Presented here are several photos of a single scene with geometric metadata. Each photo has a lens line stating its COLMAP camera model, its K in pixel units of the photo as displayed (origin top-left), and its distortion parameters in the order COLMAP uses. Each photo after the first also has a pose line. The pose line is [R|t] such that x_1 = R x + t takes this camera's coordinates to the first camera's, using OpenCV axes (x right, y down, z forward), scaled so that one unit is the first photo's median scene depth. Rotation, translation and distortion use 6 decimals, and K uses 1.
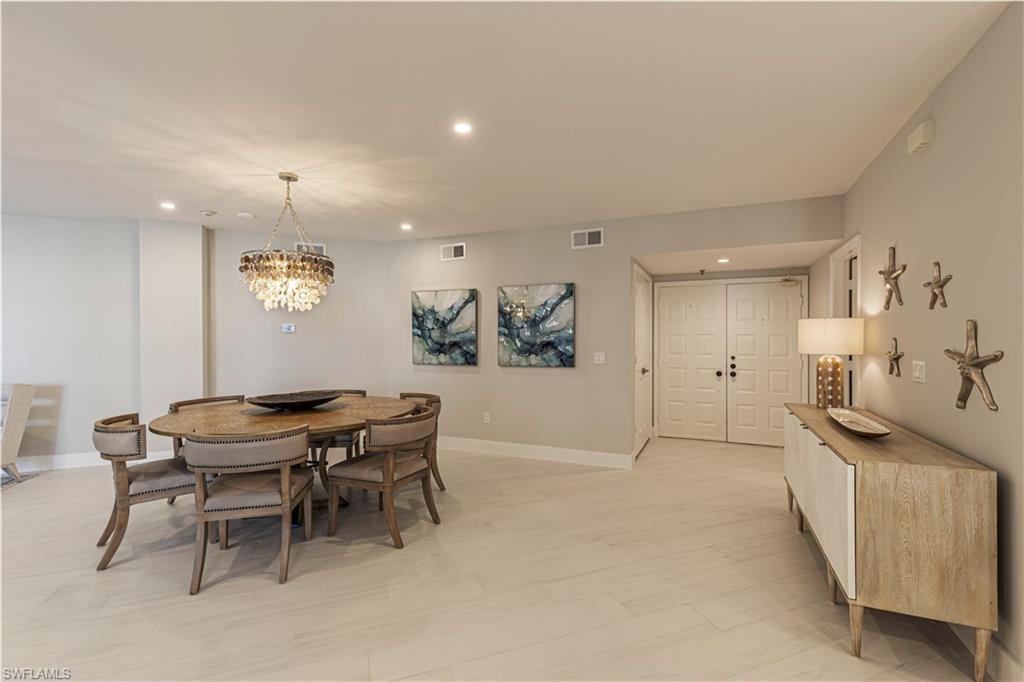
lens RADIAL K [[456.9, 0, 510.2], [0, 456.9, 345.0], [0, 0, 1]] dist [0.001072, 0.000629]
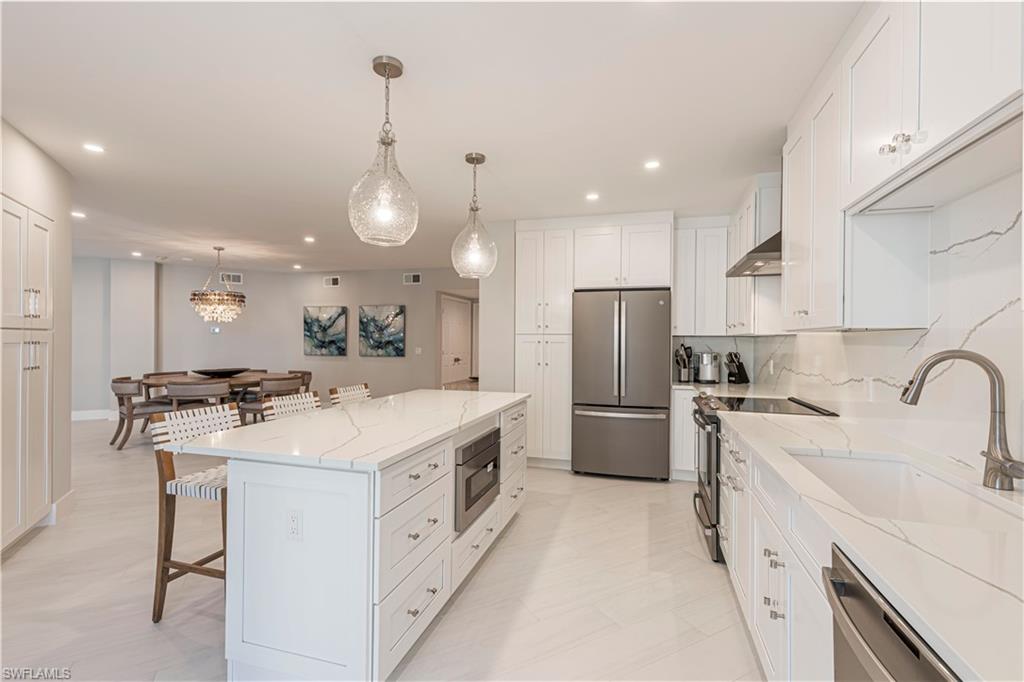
lens RADIAL K [[456.9, 0, 512.4], [0, 456.9, 343.6], [0, 0, 1]] dist [0.001072, 0.000629]
pose [[0.990030, 0.009626, 0.140528, 0.279390], [-0.009066, 0.999948, -0.004630, 0.005481], [-0.140566, 0.003310, 0.990066, -0.642927]]
